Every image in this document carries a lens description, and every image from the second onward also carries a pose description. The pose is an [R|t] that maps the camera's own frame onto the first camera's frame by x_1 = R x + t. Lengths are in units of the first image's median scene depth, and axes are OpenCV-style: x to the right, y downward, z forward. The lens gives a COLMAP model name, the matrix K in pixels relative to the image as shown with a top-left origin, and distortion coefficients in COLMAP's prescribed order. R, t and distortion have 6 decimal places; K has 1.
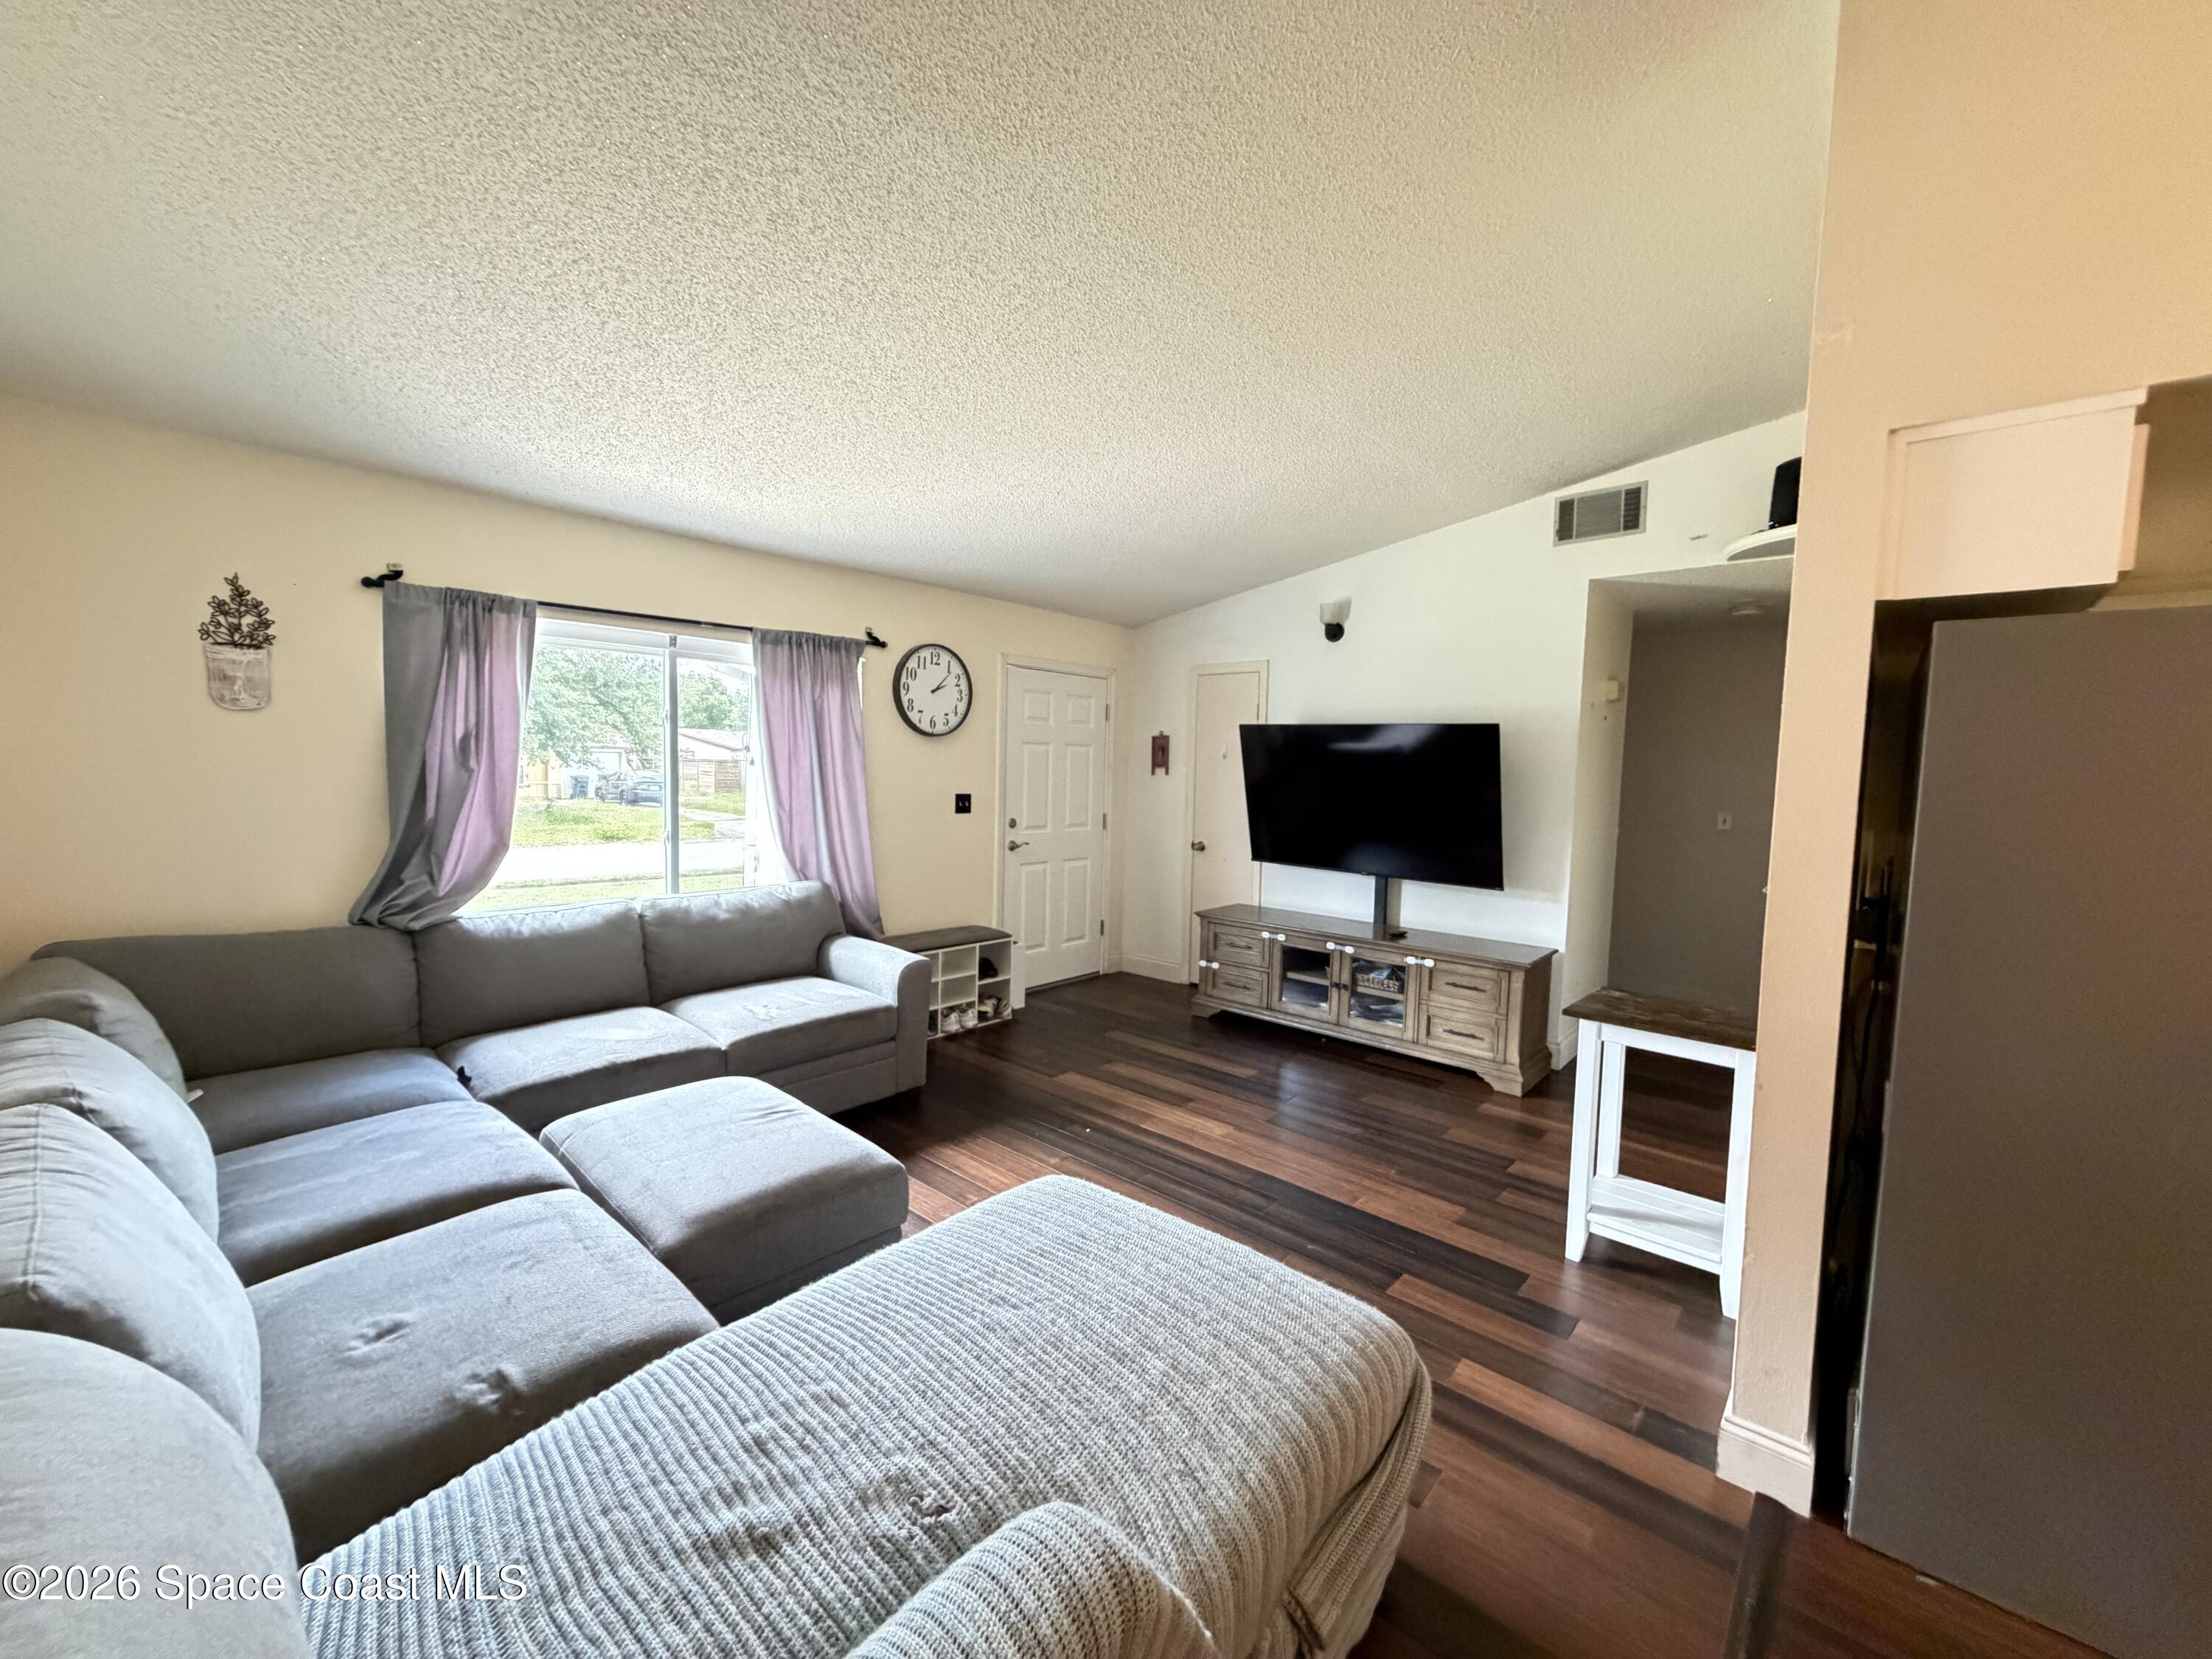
lens RADIAL K [[882.0, 0, 1099.2], [0, 882.0, 830.0], [0, 0, 1]] dist [-0.000448, 0.000325]
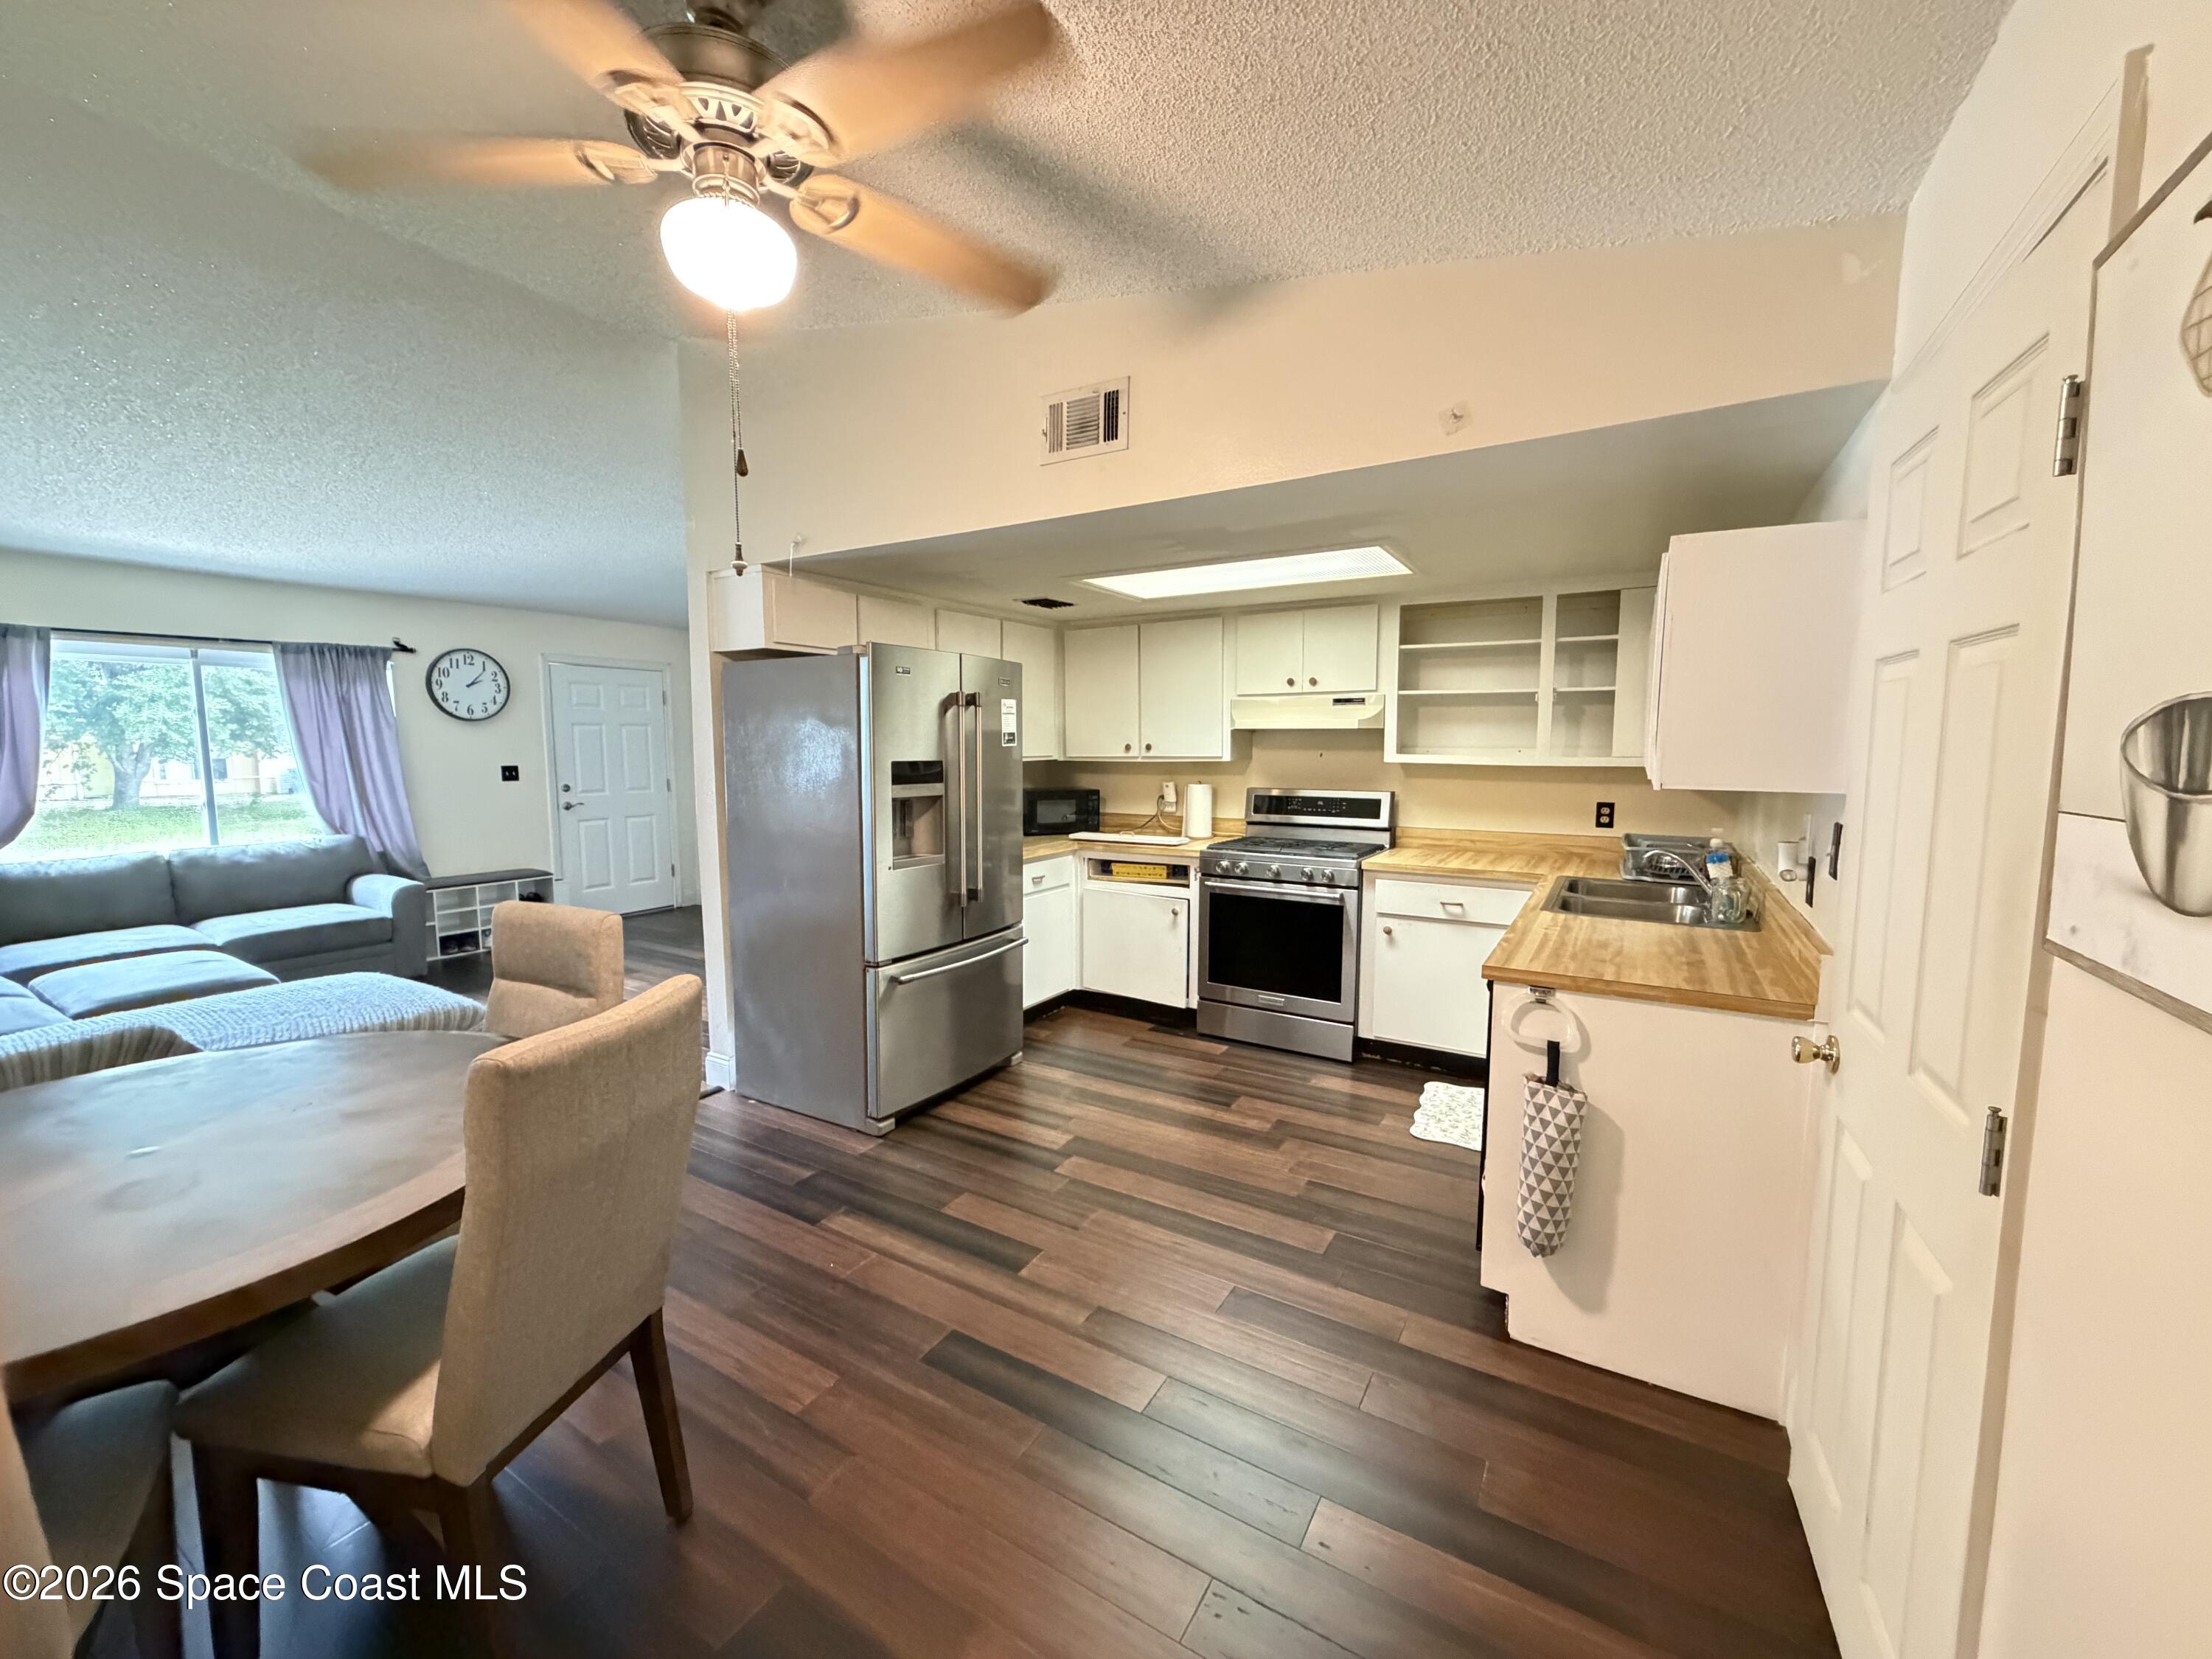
lens RADIAL K [[882.0, 0, 1102.5], [0, 882.0, 831.2], [0, 0, 1]] dist [-0.000448, 0.000325]
pose [[0.982195, -0.045875, 0.182180, 0.558824], [0.040222, 0.998591, 0.034606, 0.054398], [-0.183511, -0.026663, 0.982656, -0.509665]]
